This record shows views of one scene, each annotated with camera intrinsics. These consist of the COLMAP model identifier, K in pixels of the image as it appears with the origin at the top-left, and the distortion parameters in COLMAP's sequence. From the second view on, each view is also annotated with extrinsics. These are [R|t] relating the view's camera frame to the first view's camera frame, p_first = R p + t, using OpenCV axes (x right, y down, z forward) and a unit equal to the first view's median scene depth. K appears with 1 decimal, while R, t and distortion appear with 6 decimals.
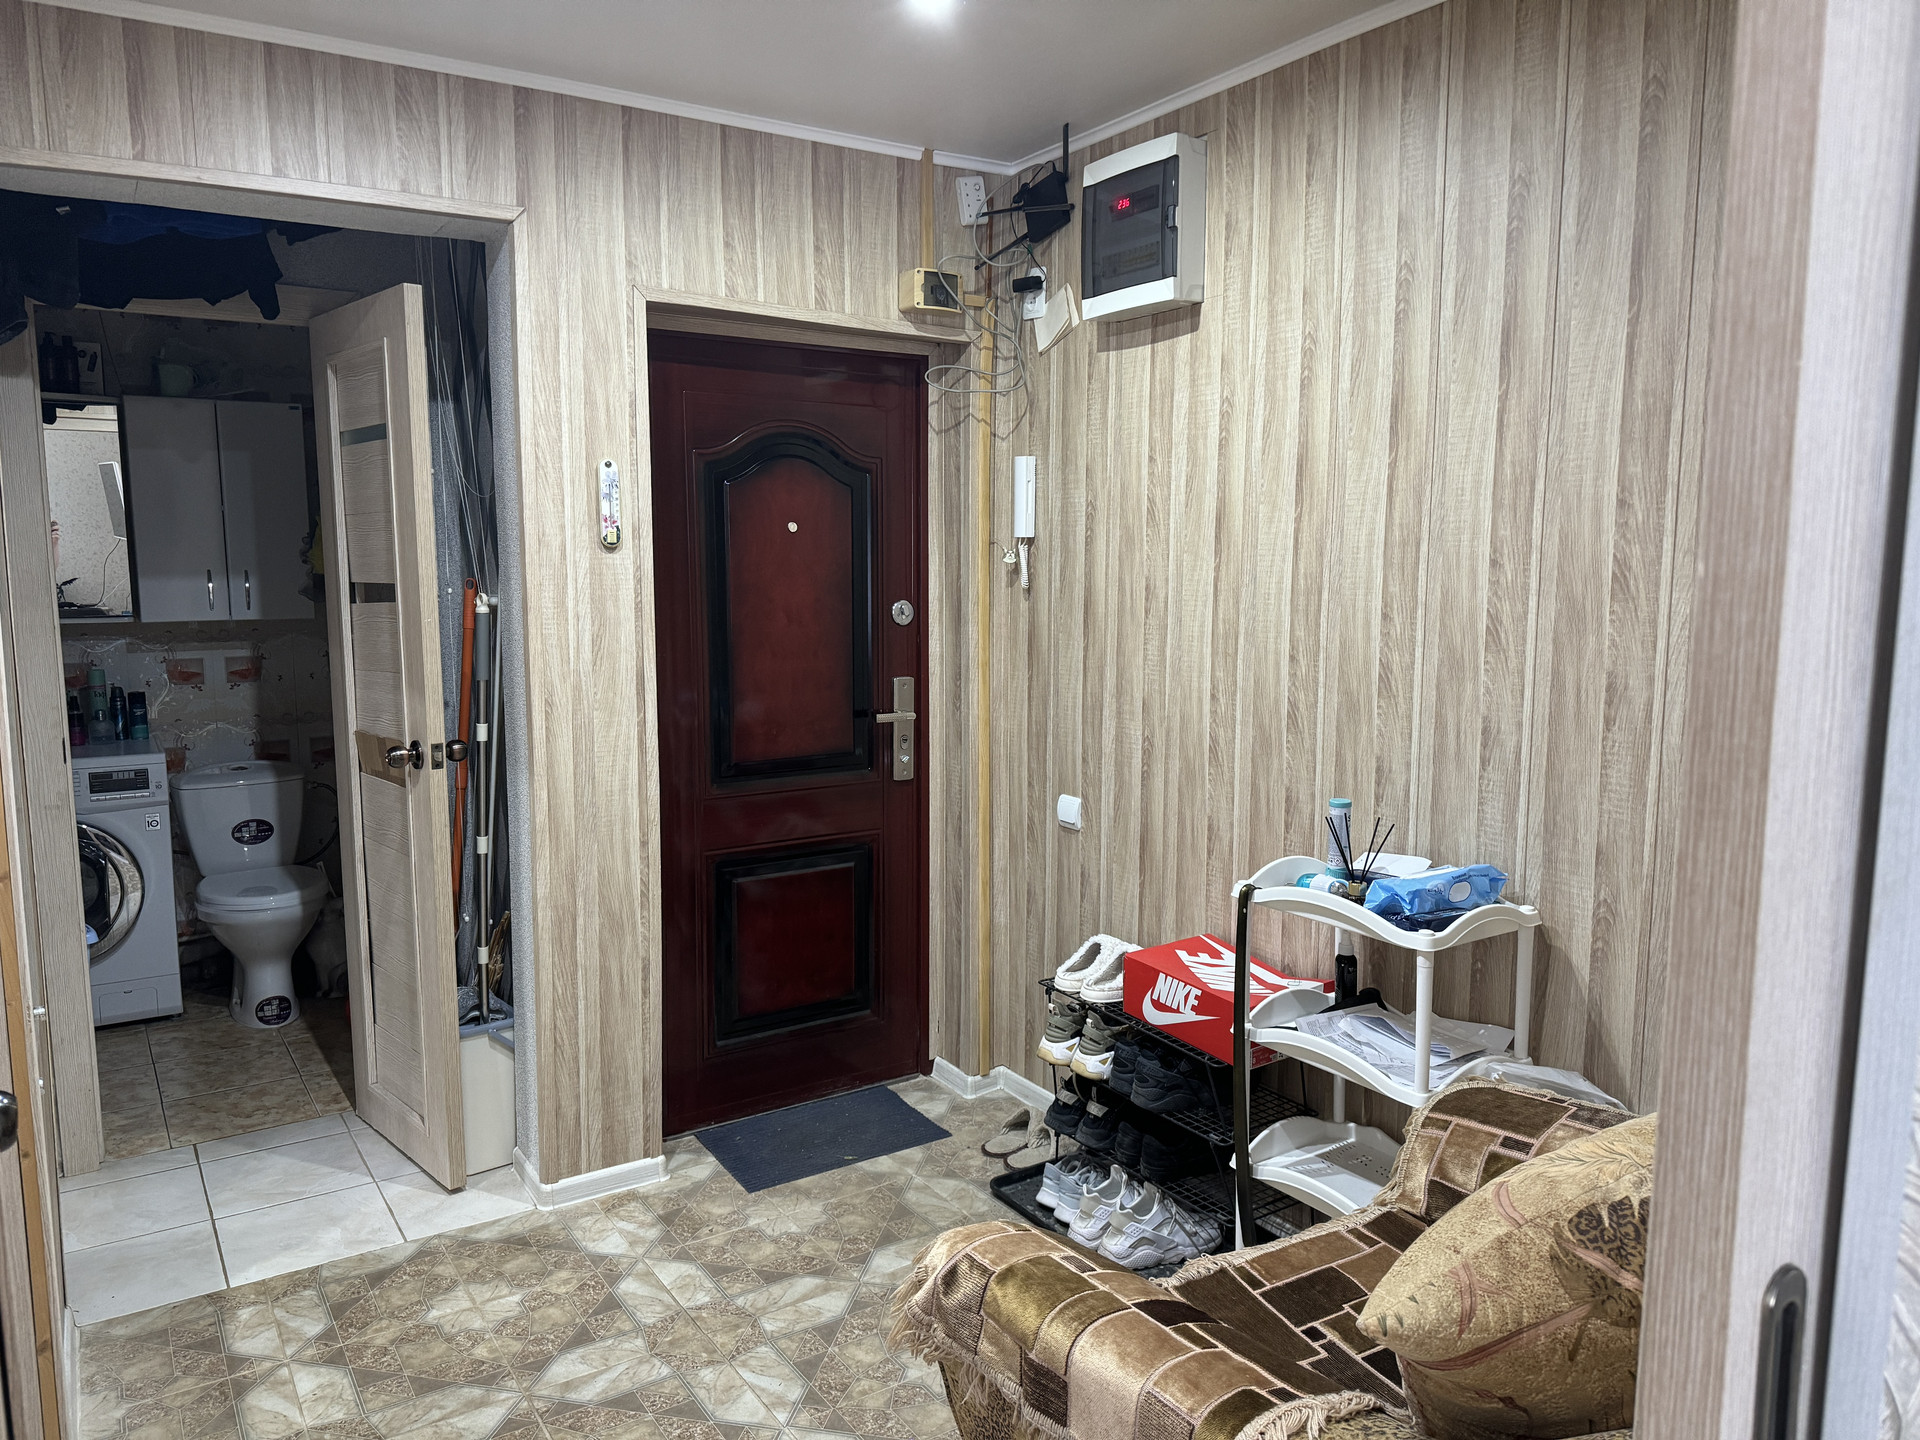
lens RADIAL K [[1339.7, 0, 960.0], [0, 1339.7, 720.0], [0, 0, 1]] dist [0.088510, -0.116291]
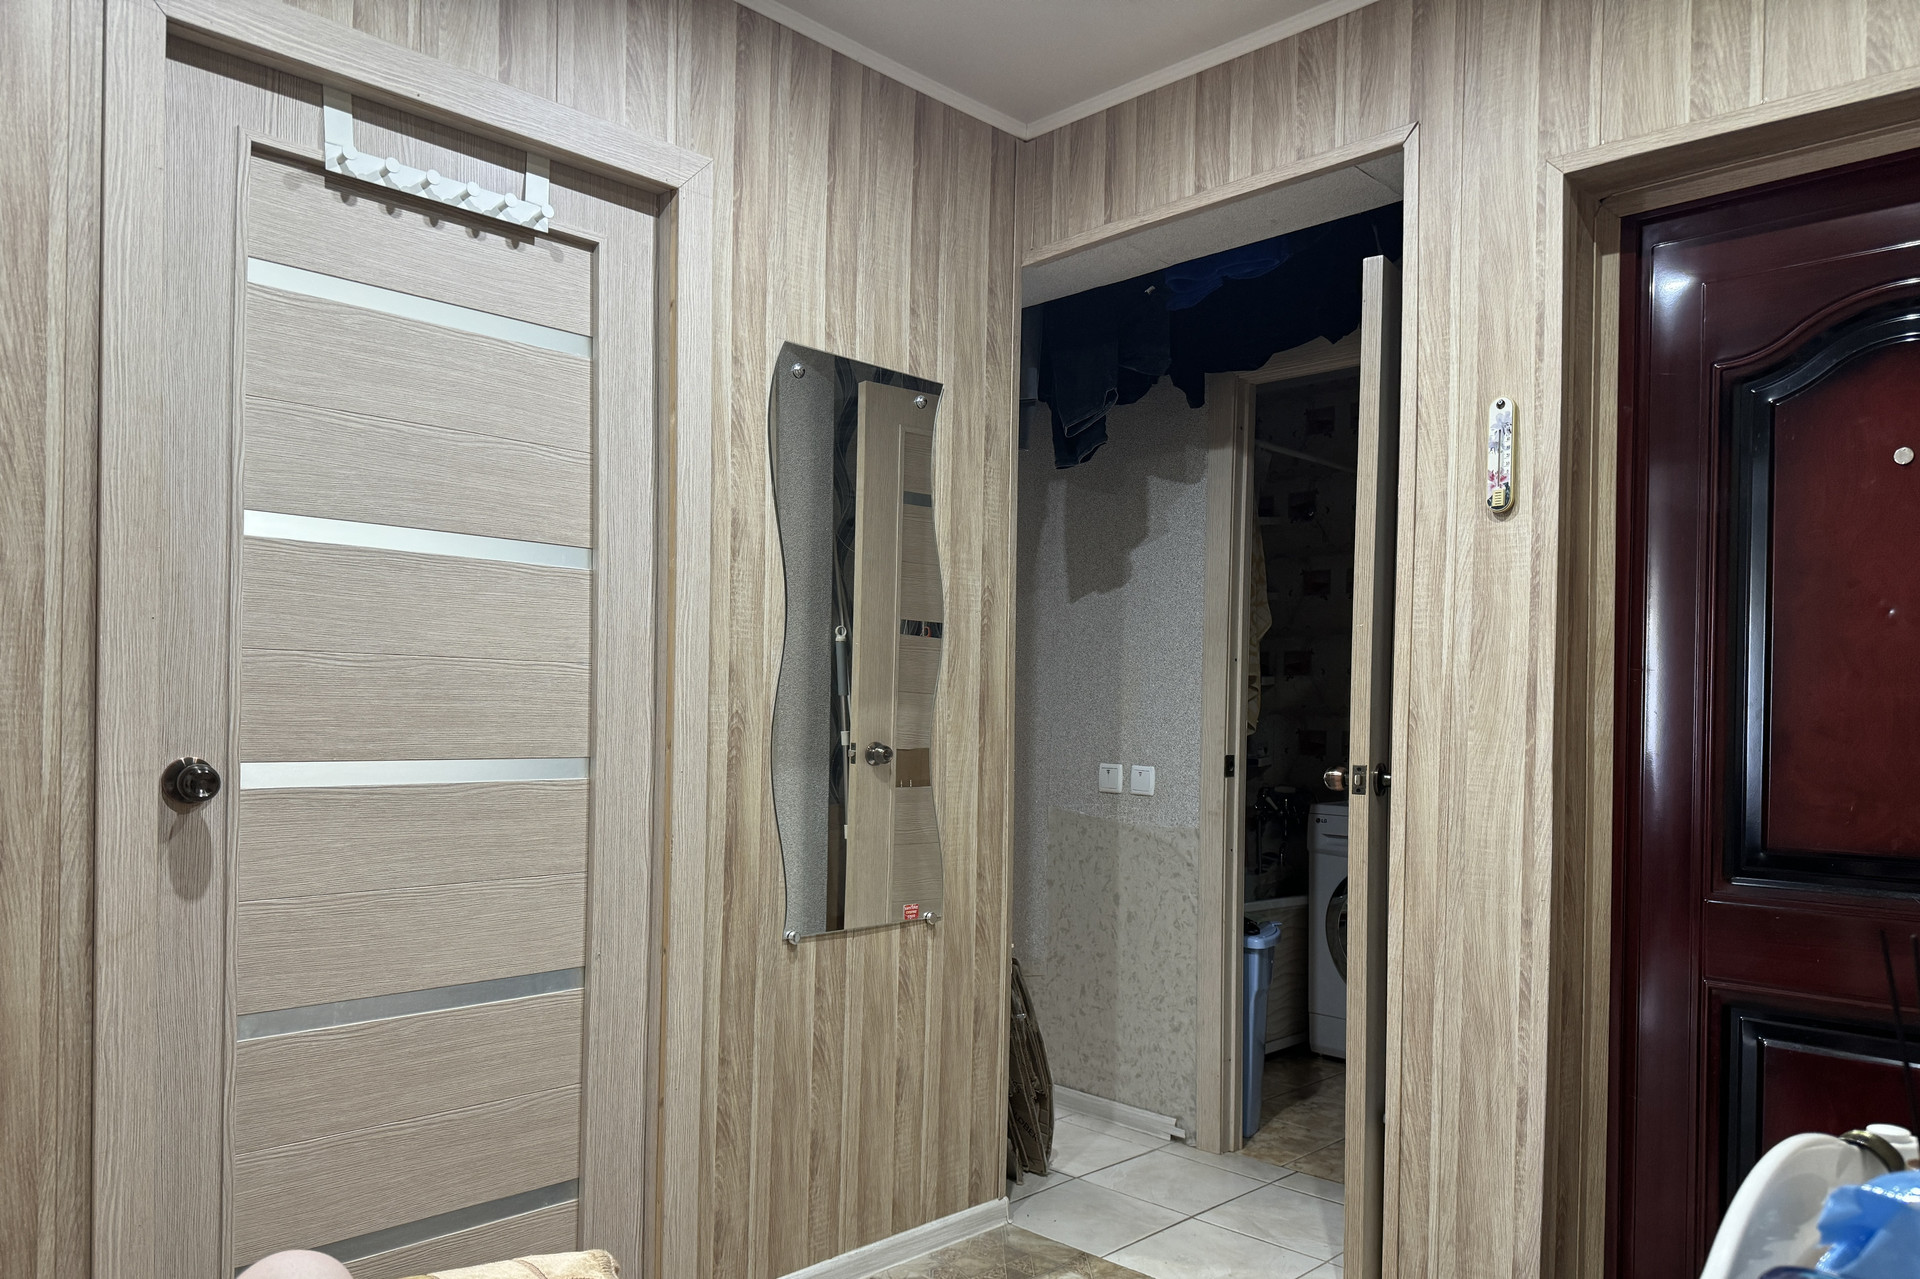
lens RADIAL K [[1408.3, 0, 957.8], [0, 1408.3, 717.7], [0, 0, 1]] dist [0.006866, -0.002214]
pose [[0.197145, 0.003298, -0.980369, 0.452628], [-0.135838, 0.990441, -0.023984, 0.044655], [0.970918, 0.137900, 0.195709, 0.570276]]
